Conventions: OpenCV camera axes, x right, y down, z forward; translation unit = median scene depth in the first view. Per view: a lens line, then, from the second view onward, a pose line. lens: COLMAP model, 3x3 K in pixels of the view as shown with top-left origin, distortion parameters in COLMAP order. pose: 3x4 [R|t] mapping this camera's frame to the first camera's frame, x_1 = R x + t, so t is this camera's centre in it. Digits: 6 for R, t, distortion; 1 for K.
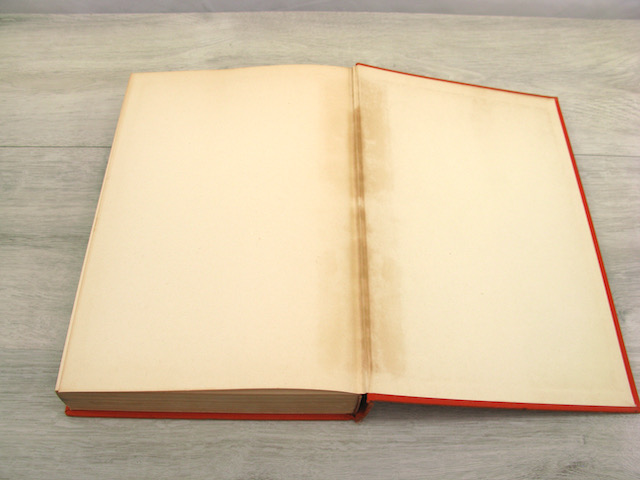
lens RADIAL K [[648.1, 0, 321.9], [0, 648.1, 250.2], [0, 0, 1]] dist [-0.224653, 0.252701]
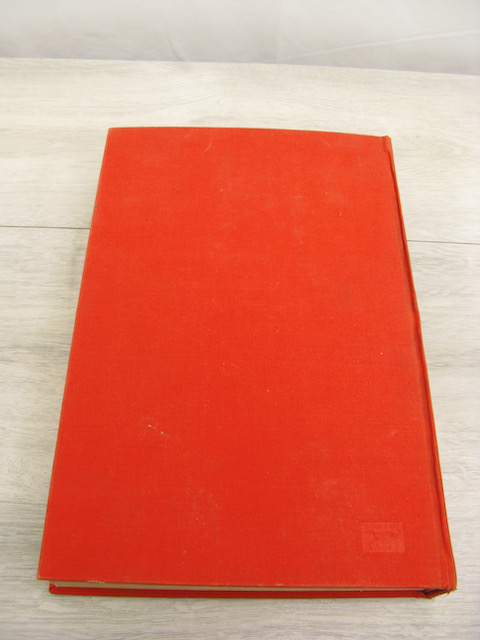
lens RADIAL K [[648.1, 0, 227.7], [0, 648.1, 321.8], [0, 0, 1]] dist [-0.224653, 0.252701]
pose [[0.999252, 0.013607, 0.036210, -0.191025], [-0.014793, 0.999356, 0.032683, -0.080884], [-0.035742, -0.033194, 0.998810, 0.202989]]
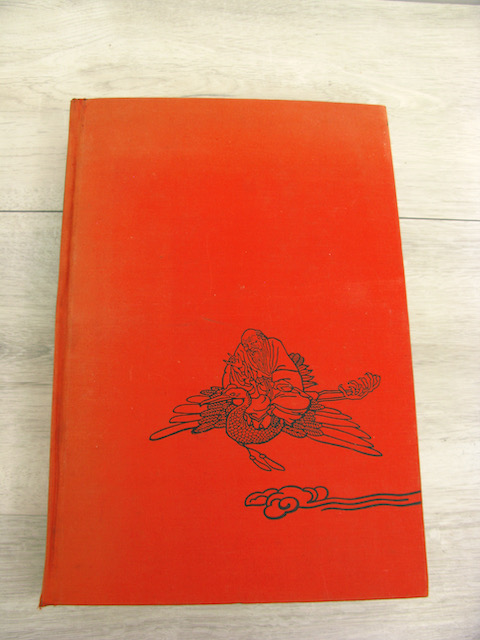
lens RADIAL K [[648.1, 0, 227.7], [0, 648.1, 321.8], [0, 0, 1]] dist [-0.224653, 0.252701]
pose [[0.996695, -0.017129, 0.079406, -0.085646], [-0.006371, 0.958022, 0.286625, -0.271939], [-0.080982, -0.286184, 0.954746, 0.244224]]
